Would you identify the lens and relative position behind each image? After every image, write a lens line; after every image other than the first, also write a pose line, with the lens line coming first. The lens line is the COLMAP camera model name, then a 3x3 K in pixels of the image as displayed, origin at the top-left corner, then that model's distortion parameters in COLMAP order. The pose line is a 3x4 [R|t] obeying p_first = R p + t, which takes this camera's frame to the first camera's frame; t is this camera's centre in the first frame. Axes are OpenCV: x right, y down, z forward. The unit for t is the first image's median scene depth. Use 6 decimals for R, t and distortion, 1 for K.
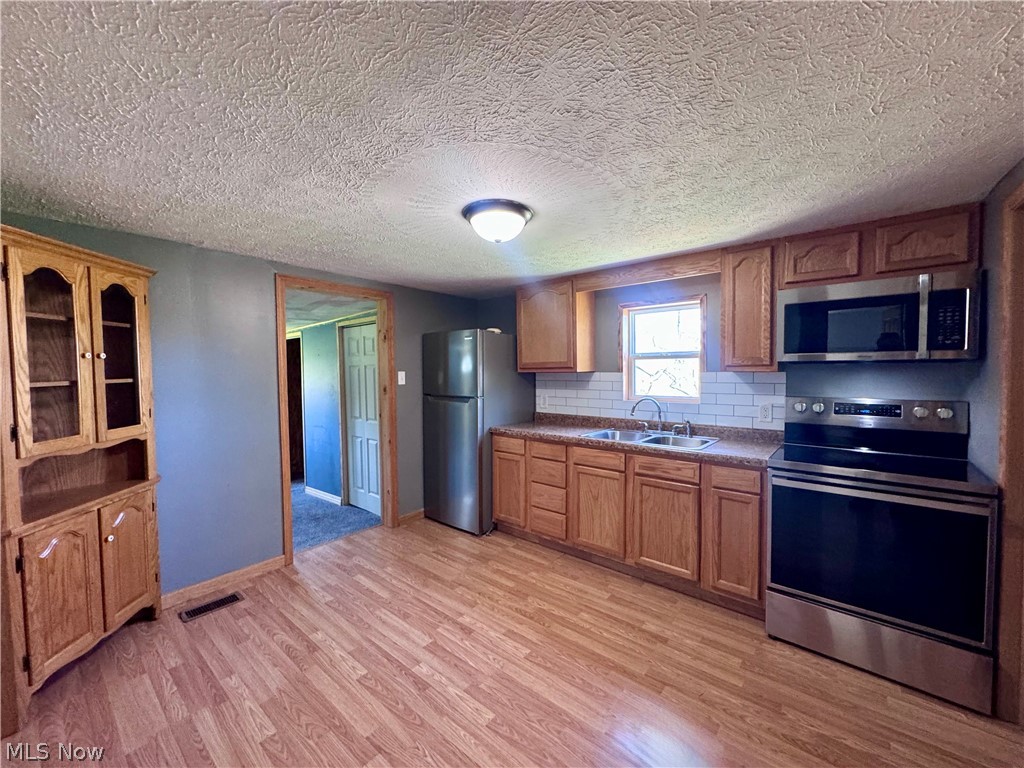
lens RADIAL K [[407.7, 0, 512.8], [0, 407.7, 385.2], [0, 0, 1]] dist [0.000195, 0.000365]
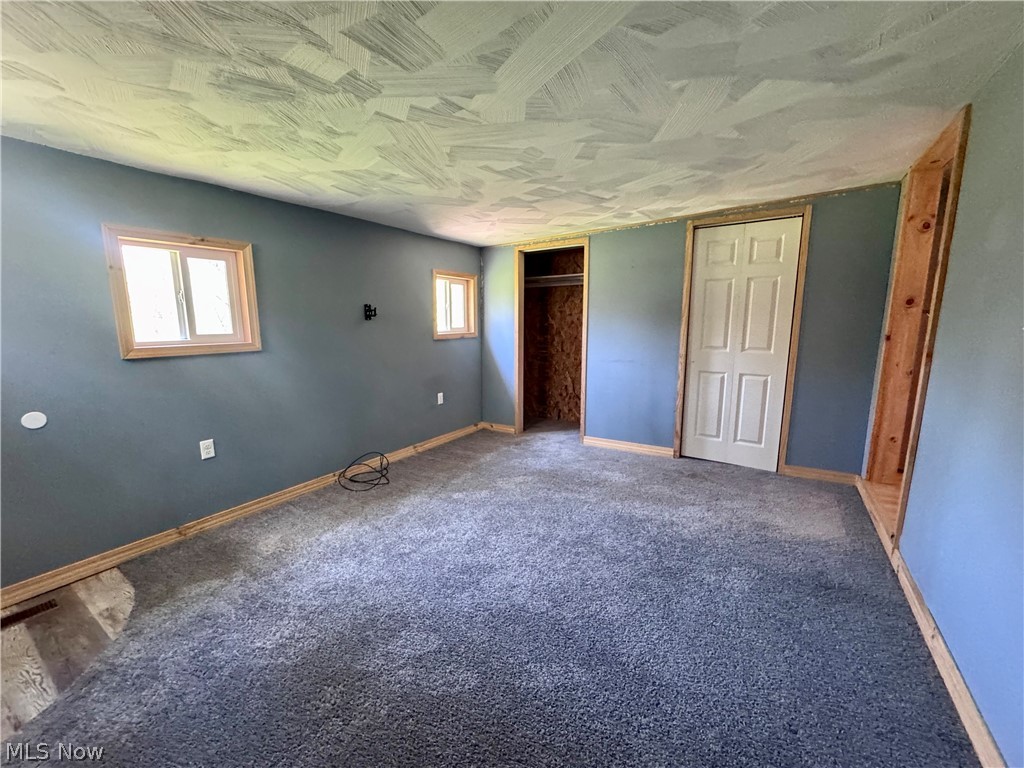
lens RADIAL K [[407.7, 0, 511.5], [0, 407.7, 384.7], [0, 0, 1]] dist [0.000195, 0.000365]
pose [[0.993577, -0.008773, 0.112822, -0.857502], [-0.005584, 0.991975, 0.126308, 0.053601], [-0.113024, -0.126127, 0.985554, 0.273267]]
